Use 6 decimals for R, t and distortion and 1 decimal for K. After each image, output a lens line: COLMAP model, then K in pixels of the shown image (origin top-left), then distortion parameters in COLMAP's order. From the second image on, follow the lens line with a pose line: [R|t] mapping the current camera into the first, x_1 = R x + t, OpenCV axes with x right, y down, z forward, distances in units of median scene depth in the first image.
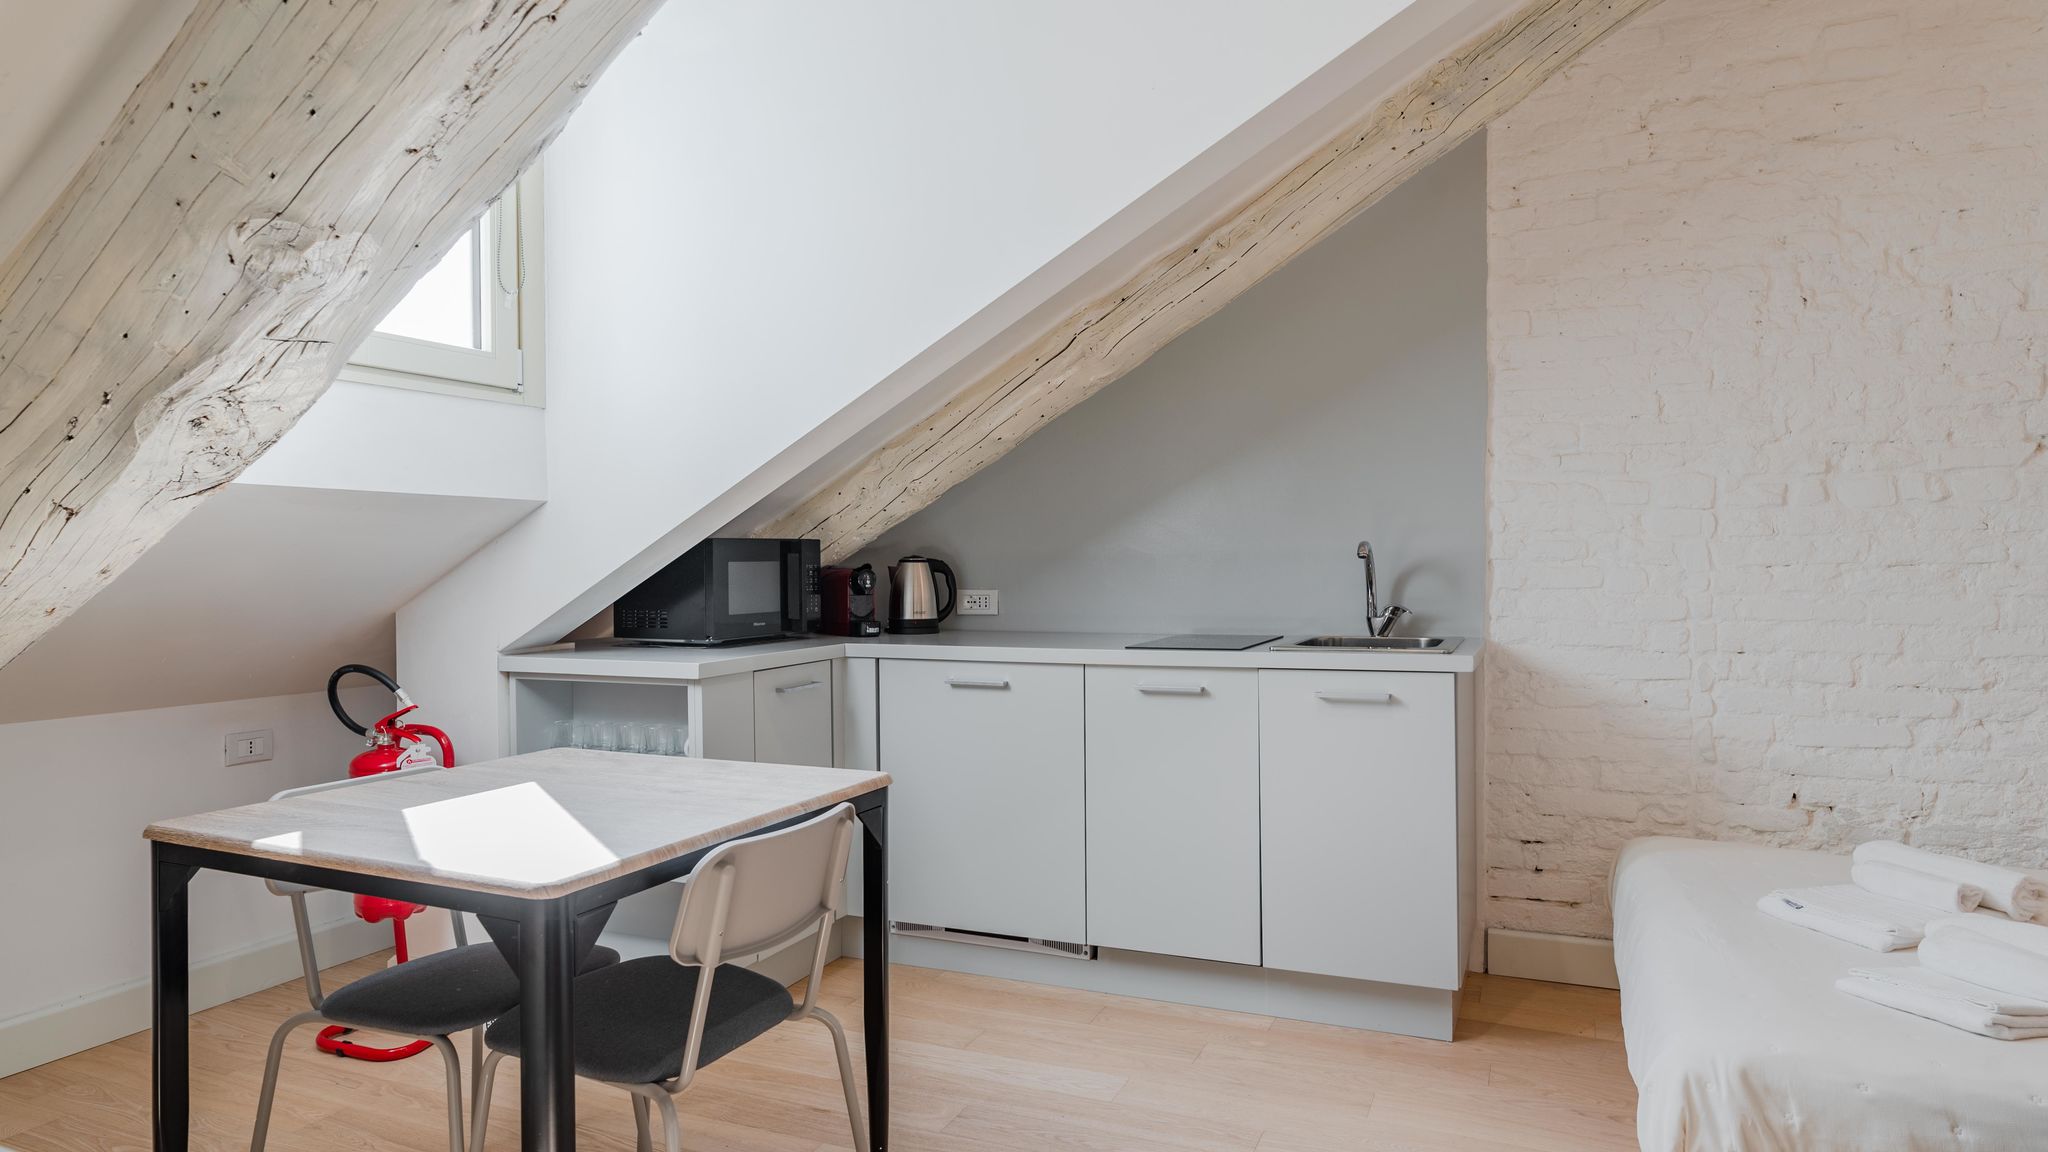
lens RADIAL K [[1207.5, 0, 1012.5], [0, 1207.5, 576.2], [0, 0, 1]] dist [0.005781, 0.001959]
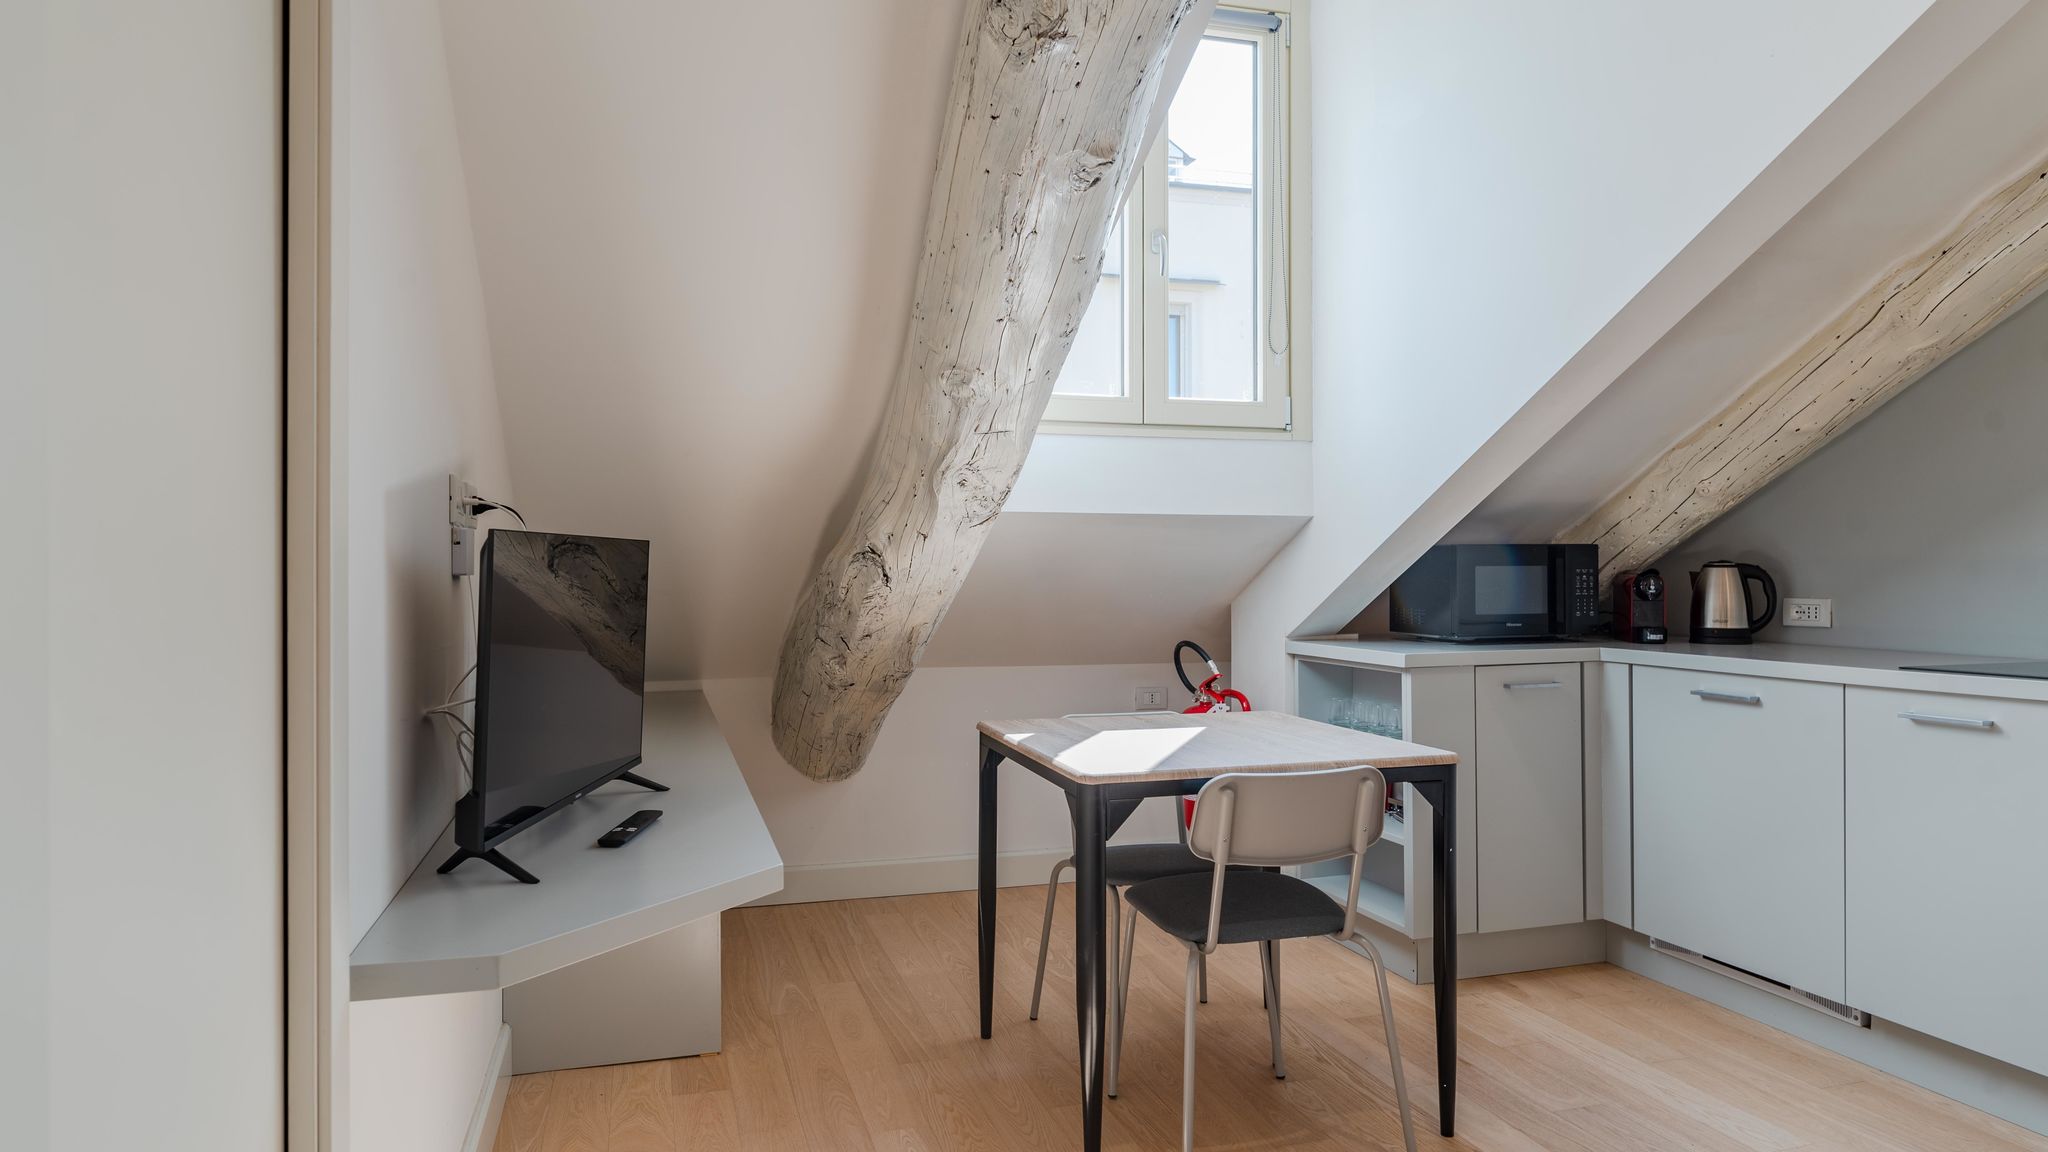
lens RADIAL K [[1207.5, 0, 1004.9], [0, 1207.5, 570.5], [0, 0, 1]] dist [0.005781, 0.001959]
pose [[0.650907, 0.005342, -0.759139, 0.311684], [-0.012341, 0.999918, -0.003544, 0.001192], [0.759058, 0.011675, 0.650919, -0.033766]]
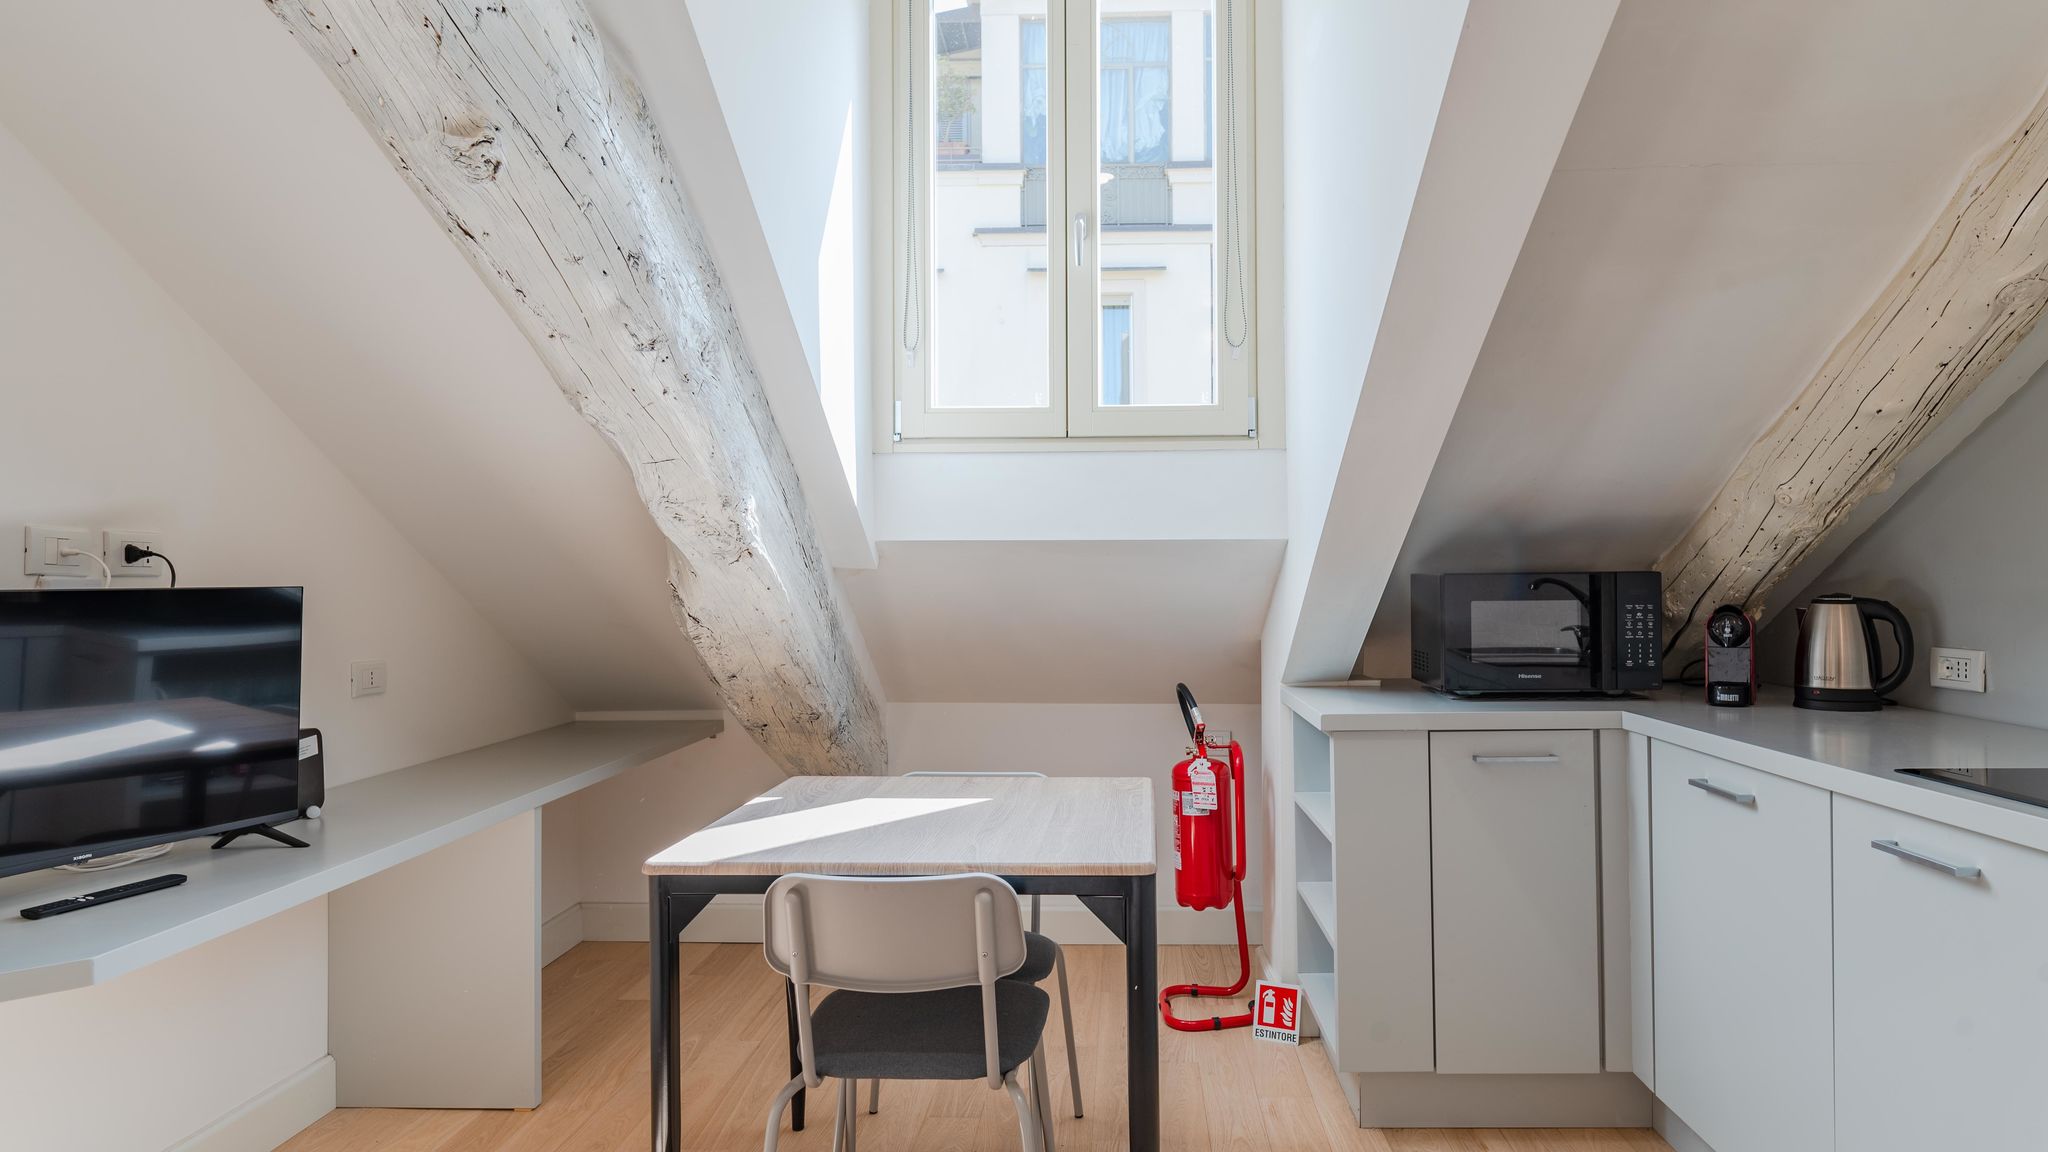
lens RADIAL K [[1207.5, 0, 1077.4], [0, 1207.5, 578.9], [0, 0, 1]] dist [0.005781, 0.001959]
pose [[0.385840, 0.003796, -0.922558, 0.440166], [-0.009587, 0.999954, 0.000105, -0.024624], [0.922516, 0.008804, 0.385858, 0.403272]]
